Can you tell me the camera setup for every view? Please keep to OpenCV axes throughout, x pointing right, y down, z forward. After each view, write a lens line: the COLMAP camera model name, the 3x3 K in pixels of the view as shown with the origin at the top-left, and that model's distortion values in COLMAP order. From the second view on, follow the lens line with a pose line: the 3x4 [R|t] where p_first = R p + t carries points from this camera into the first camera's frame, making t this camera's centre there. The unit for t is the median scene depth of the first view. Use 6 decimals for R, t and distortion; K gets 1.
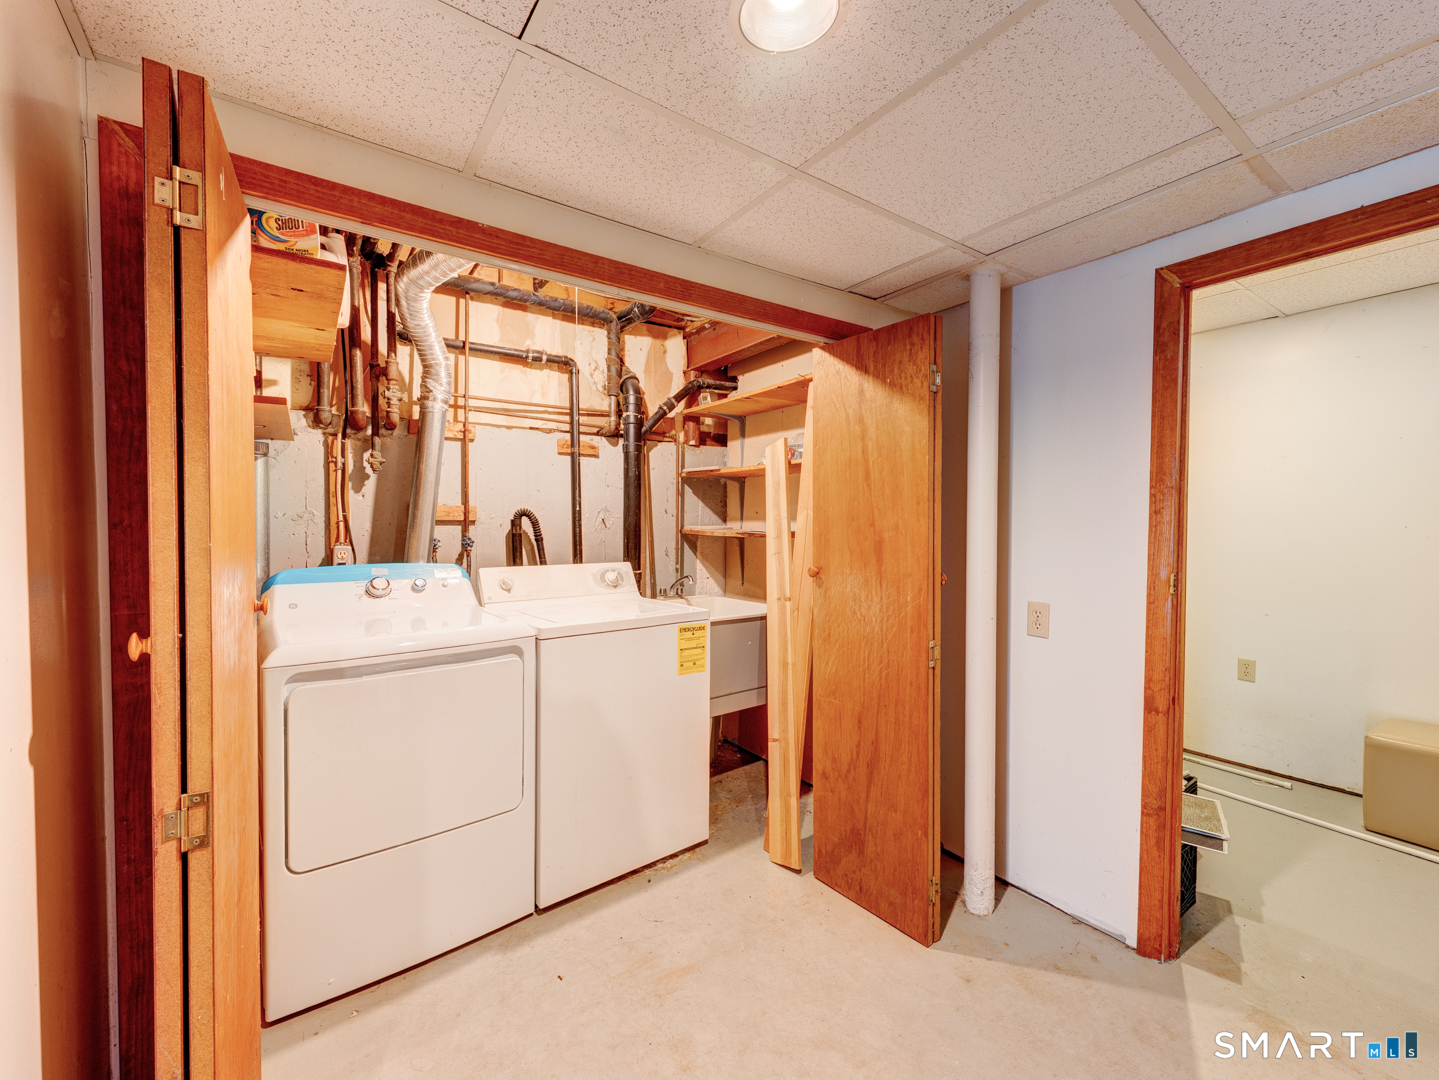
lens RADIAL K [[583.6, 0, 721.7], [0, 583.6, 536.4], [0, 0, 1]] dist [-0.000009, -0.000699]
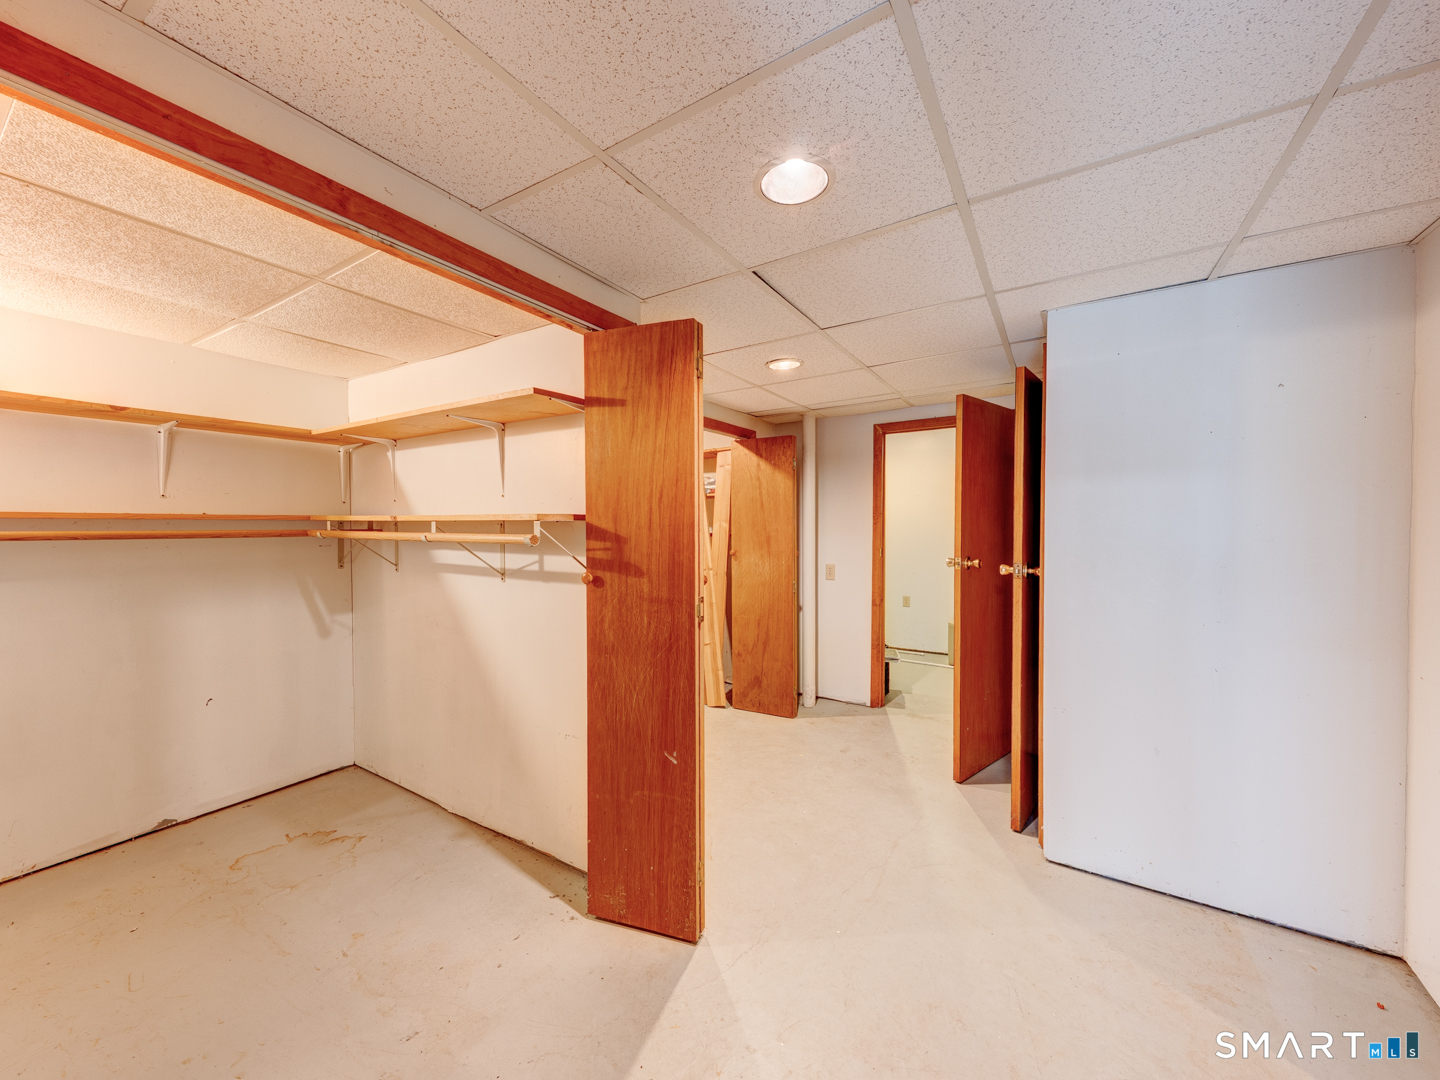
lens RADIAL K [[553.7, 0, 714.0], [0, 553.7, 535.3], [0, 0, 1]] dist [0.004000, -0.001351]
pose [[0.922589, -0.008704, 0.385687, -0.695711], [0.010982, 0.999933, -0.003702, 0.008402], [-0.385629, 0.007651, 0.922622, -0.792706]]
